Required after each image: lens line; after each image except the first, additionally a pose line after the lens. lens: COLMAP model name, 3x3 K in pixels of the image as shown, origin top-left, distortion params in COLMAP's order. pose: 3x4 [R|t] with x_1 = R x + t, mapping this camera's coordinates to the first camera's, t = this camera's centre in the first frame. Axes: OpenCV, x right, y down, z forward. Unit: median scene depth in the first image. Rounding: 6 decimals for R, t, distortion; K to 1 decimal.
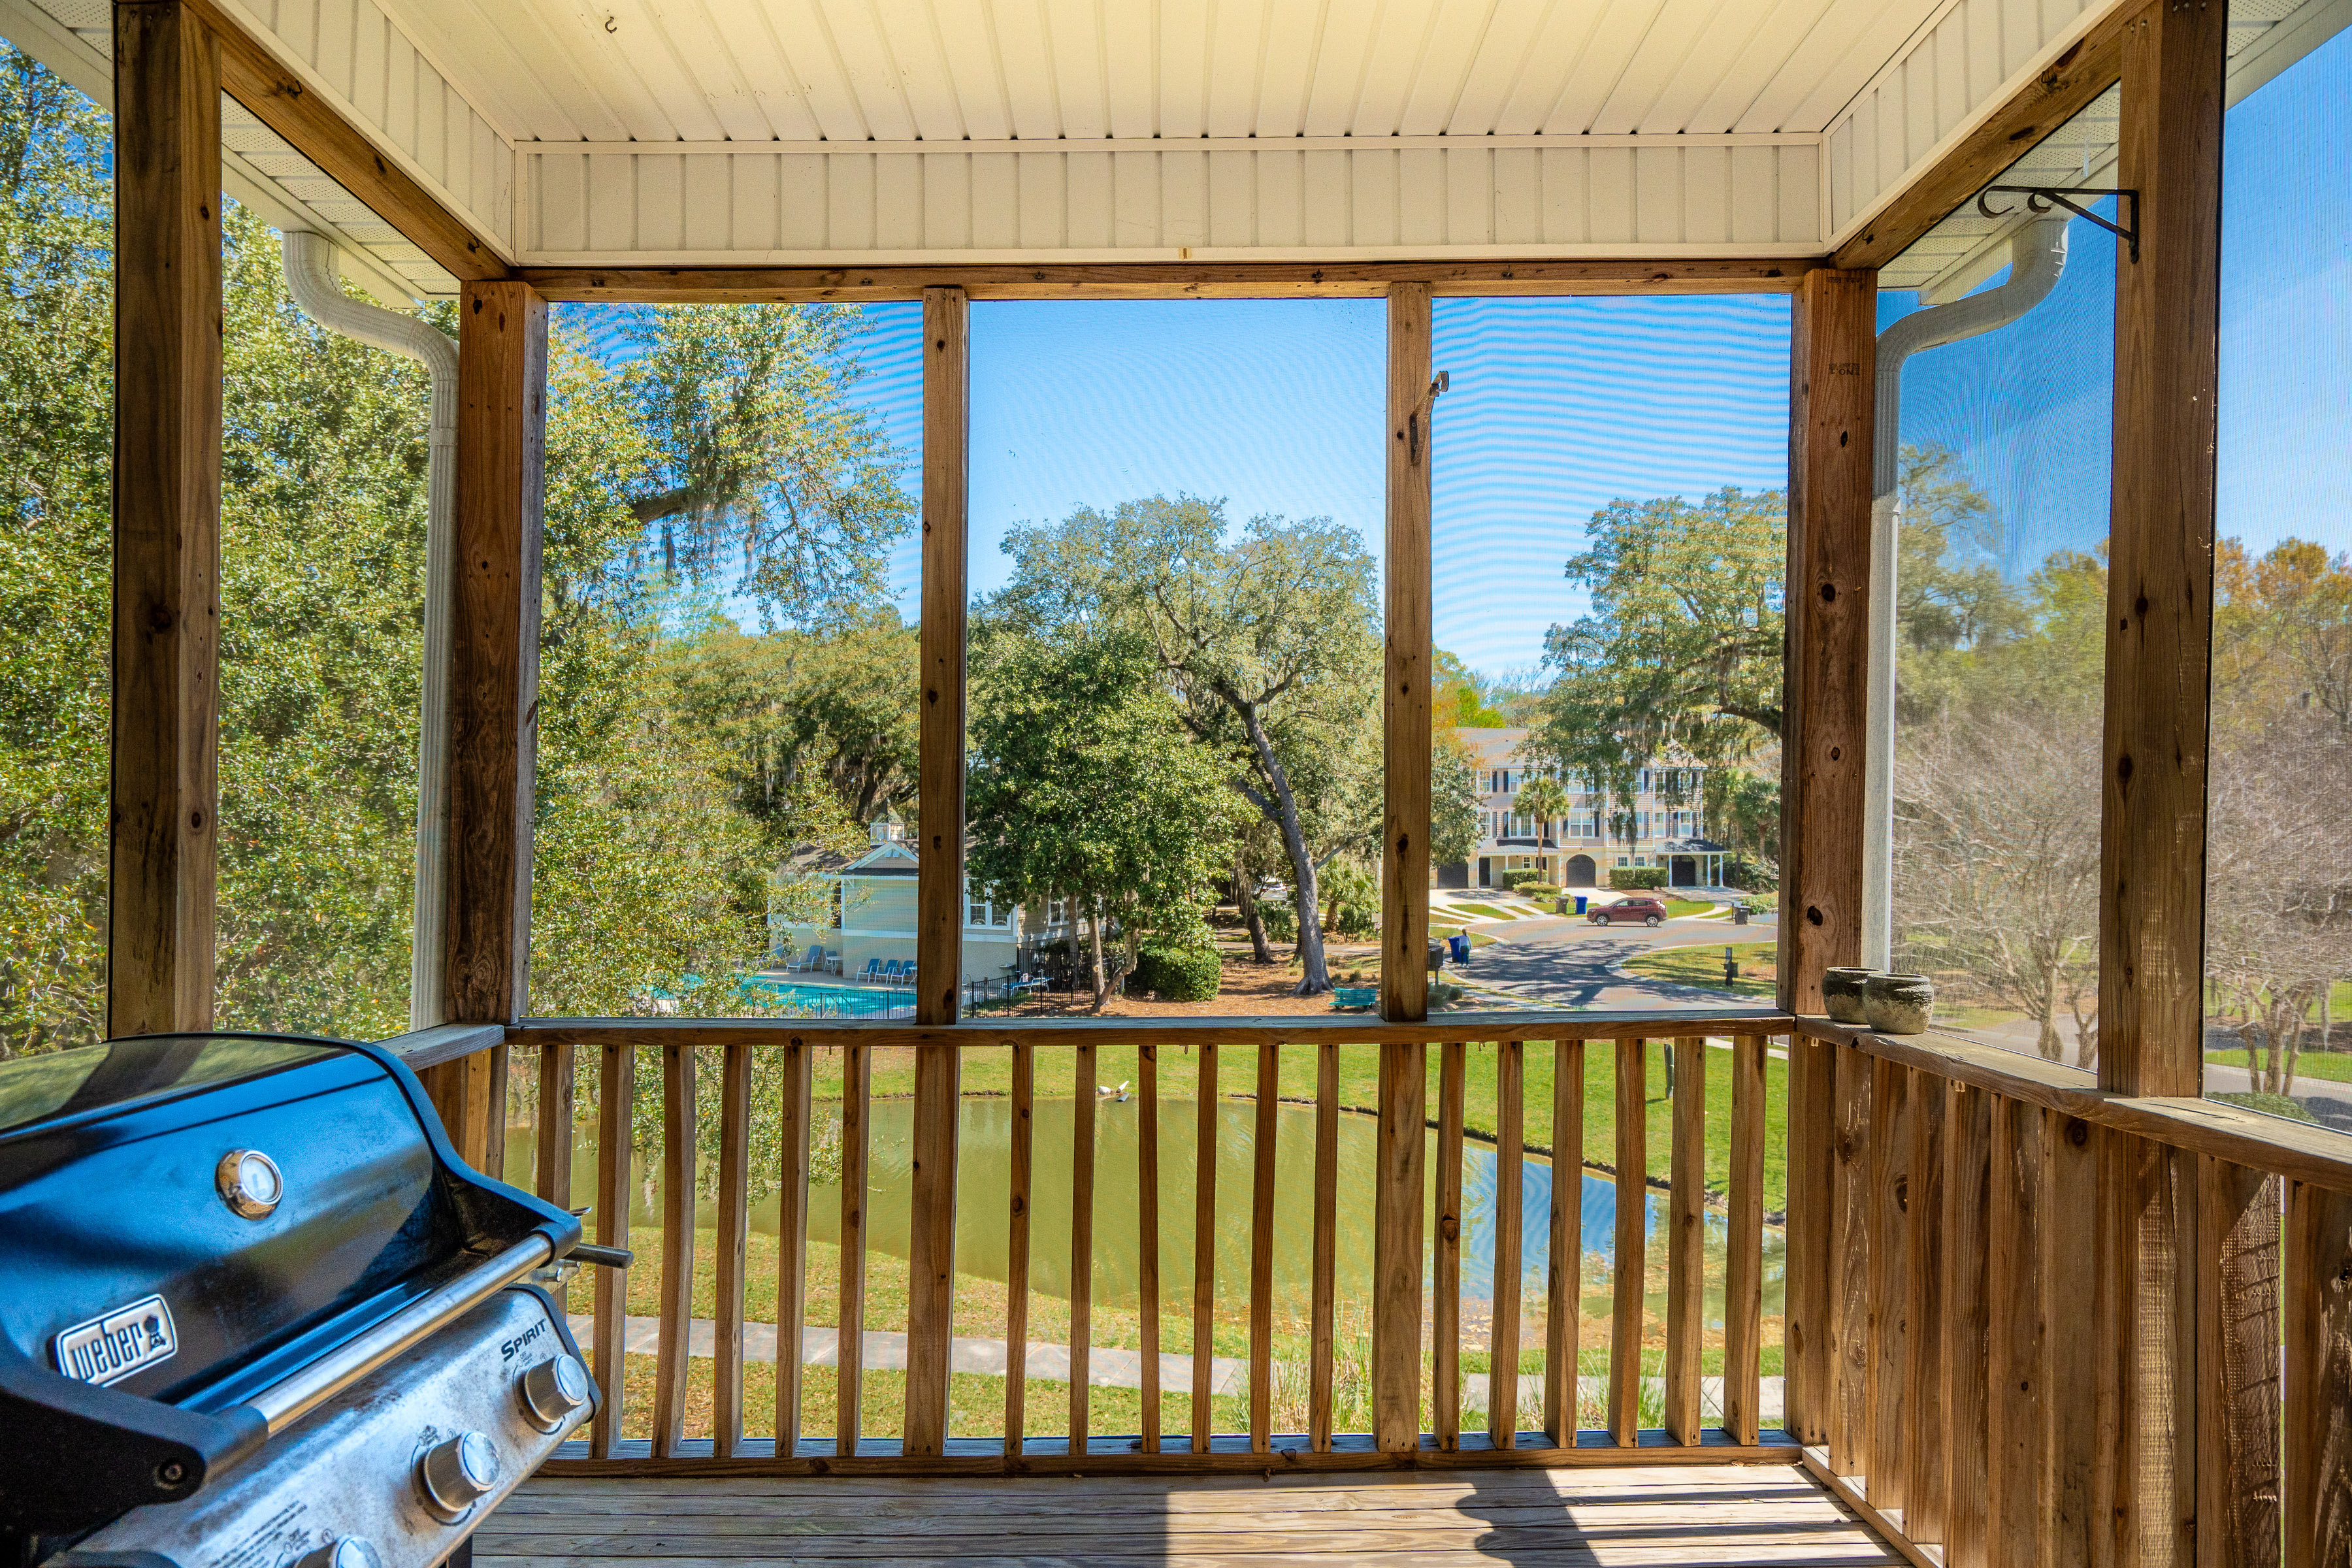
lens RADIAL K [[1415.2, 0, 1162.6], [0, 1415.2, 825.2], [0, 0, 1]] dist [-0.000308, 0.000348]
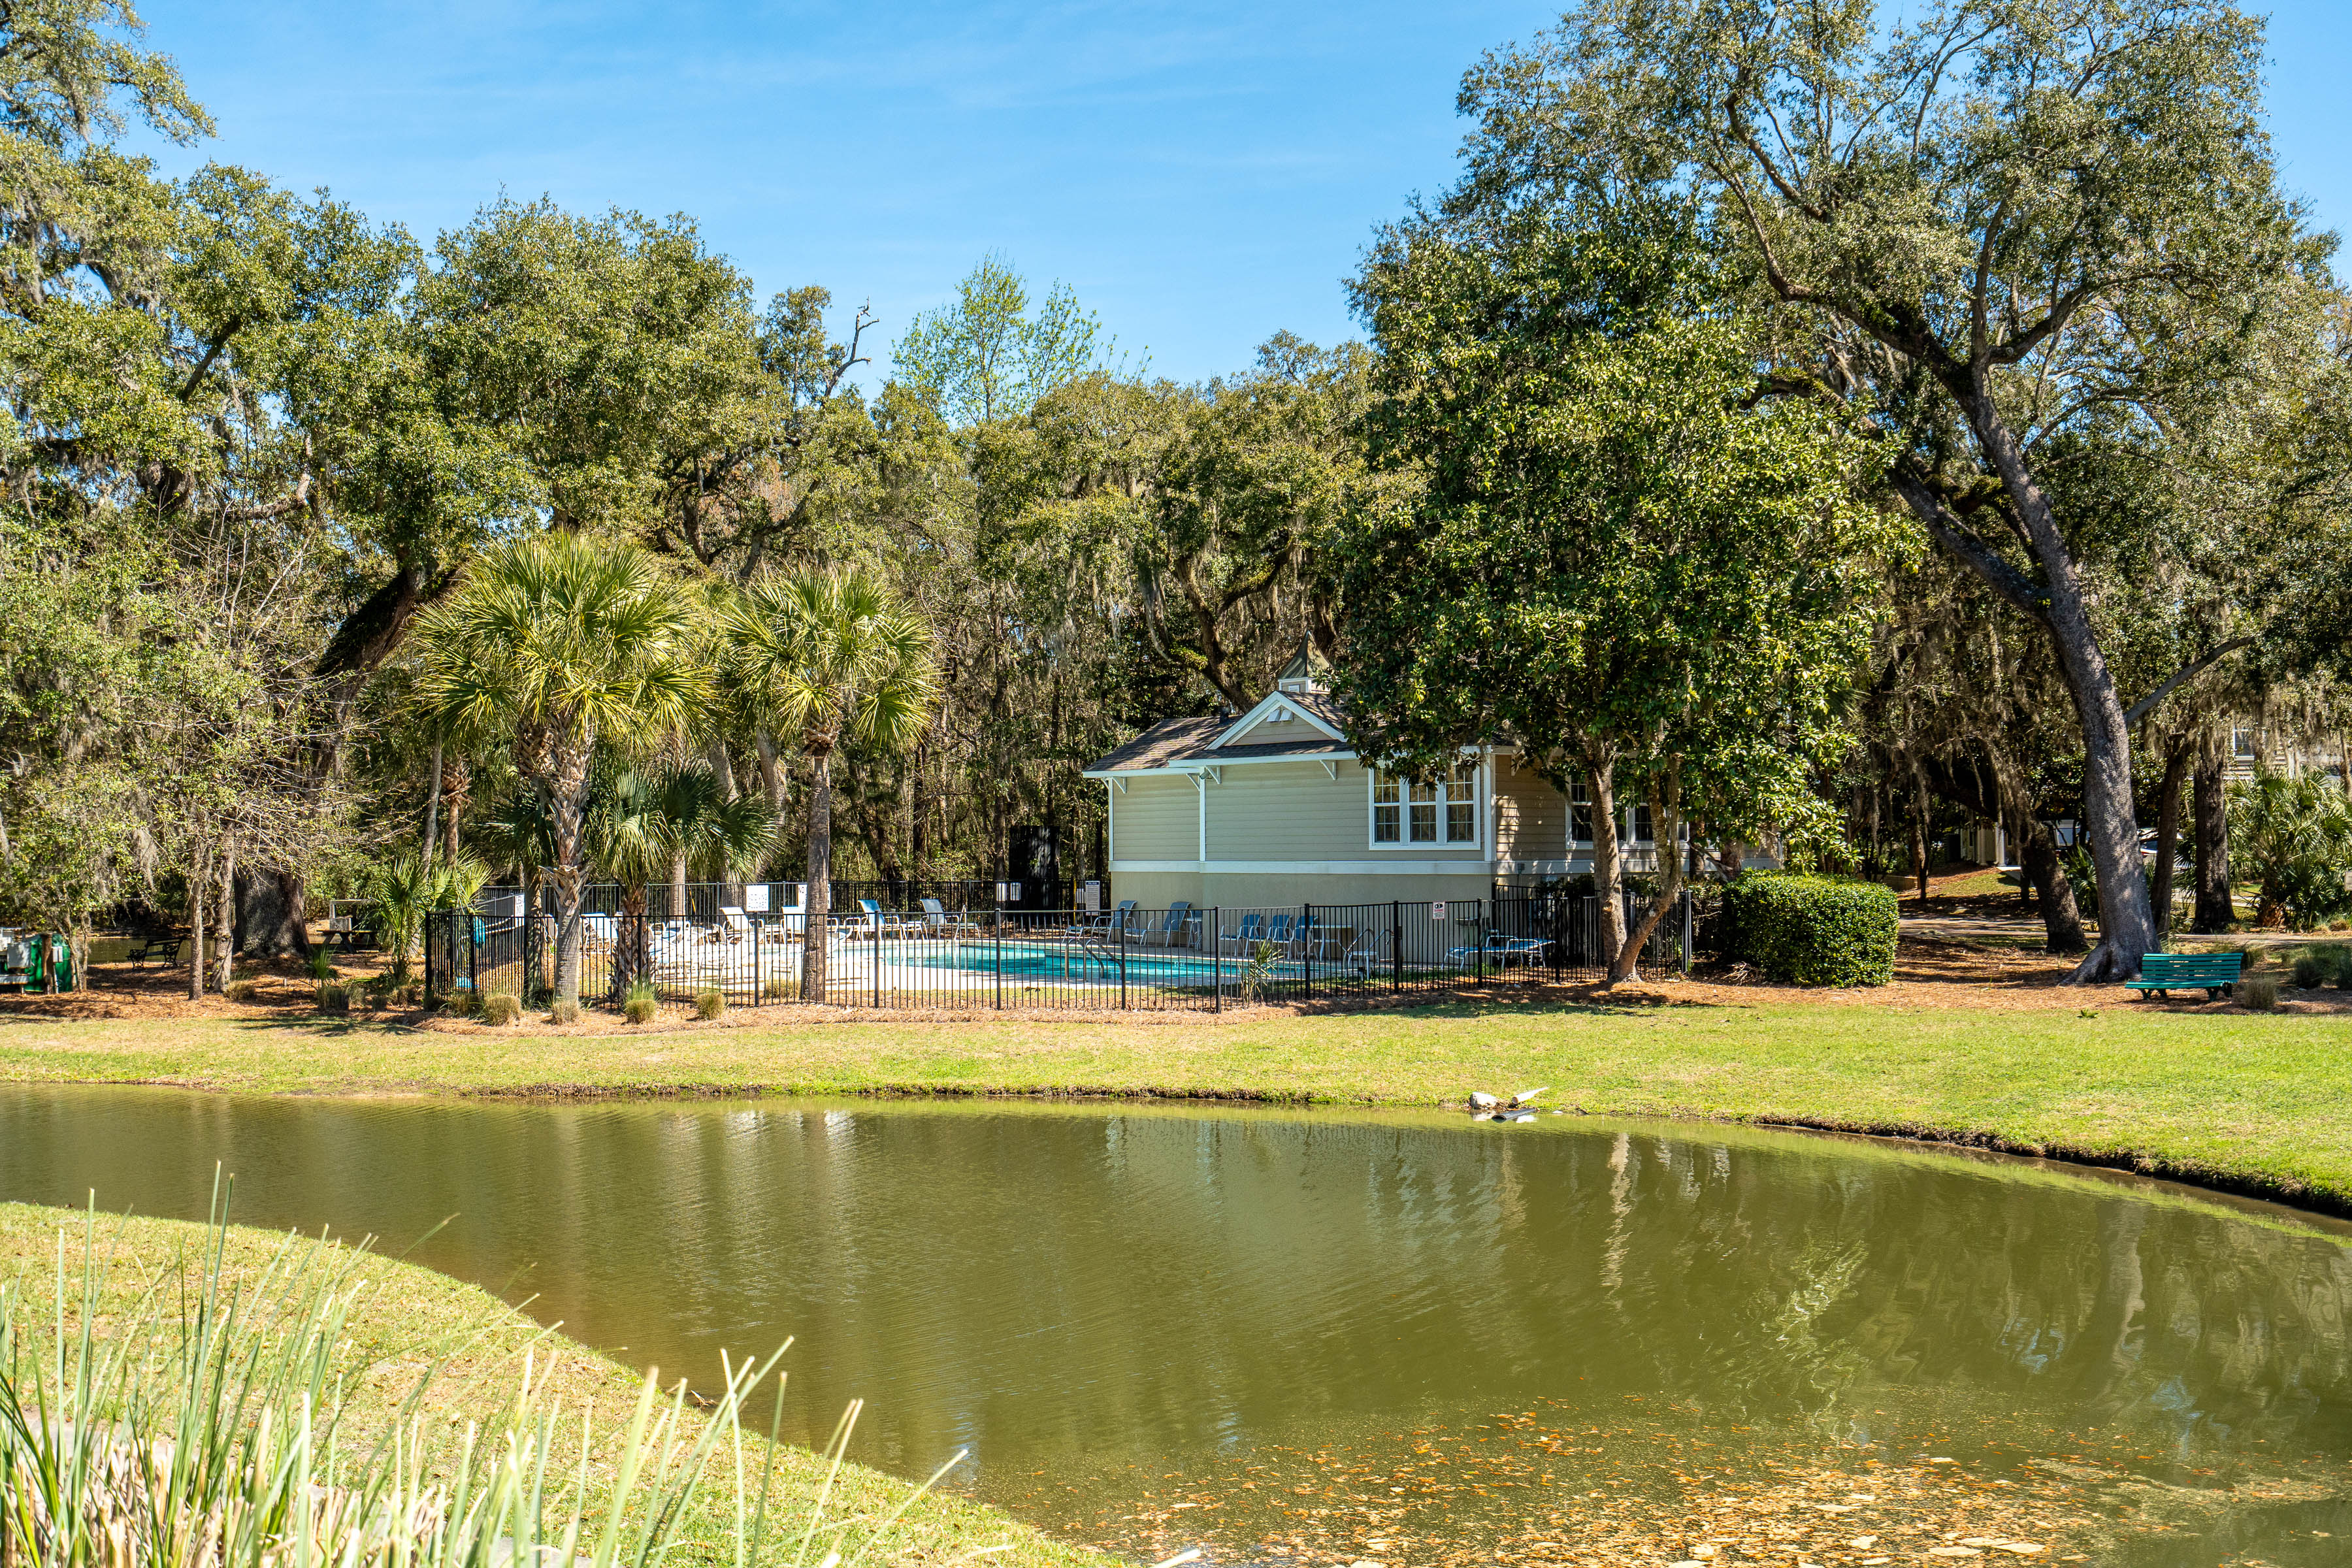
lens RADIAL K [[2270.1, 0, 1175.7], [0, 2270.1, 782.8], [0, 0, 1]] dist [-0.007114, 0.000000]
pose [[0.923178, -0.012057, -0.384182, 0.122653], [-0.002087, 0.999336, -0.036378, 0.094091], [0.384366, 0.034385, 0.922540, 0.245536]]
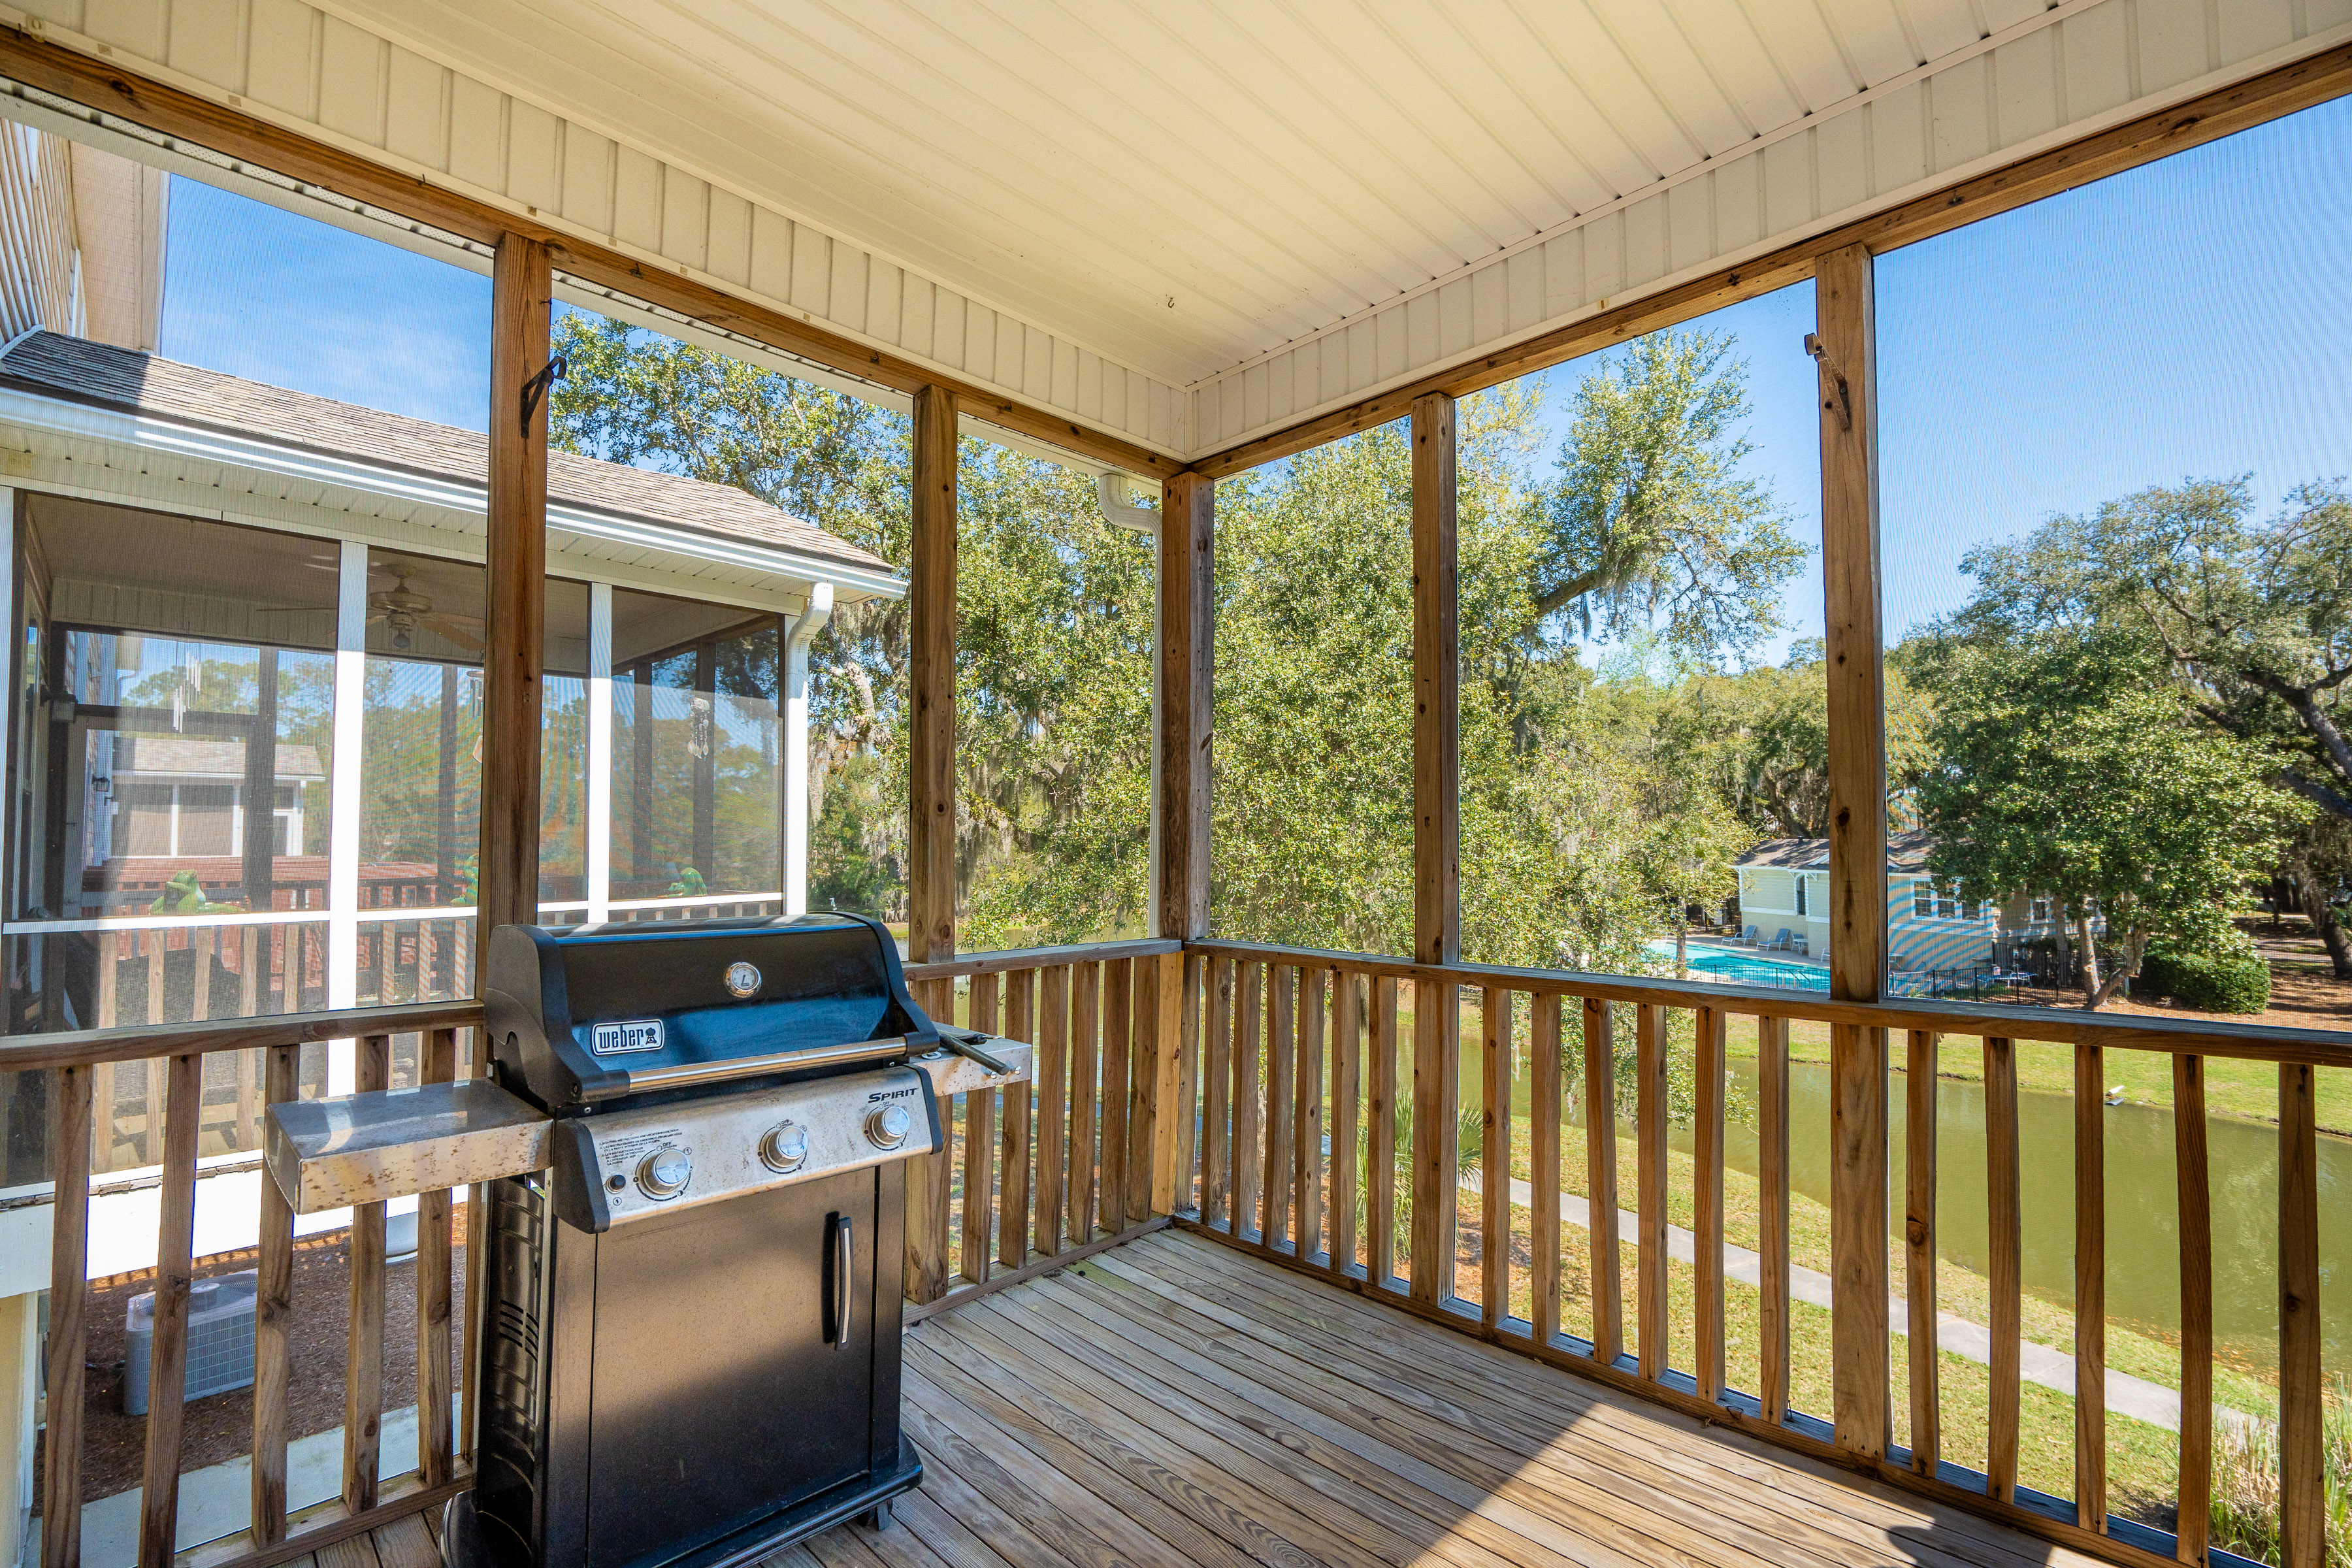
lens RADIAL K [[1050.1, 0, 1168.9], [0, 1050.1, 791.6], [0, 0, 1]] dist [-0.000121, -0.001299]
pose [[0.703341, -0.031531, -0.710153, 0.028774], [0.005571, 0.999230, -0.038849, 0.001687], [0.710831, 0.023368, 0.702974, 0.012959]]
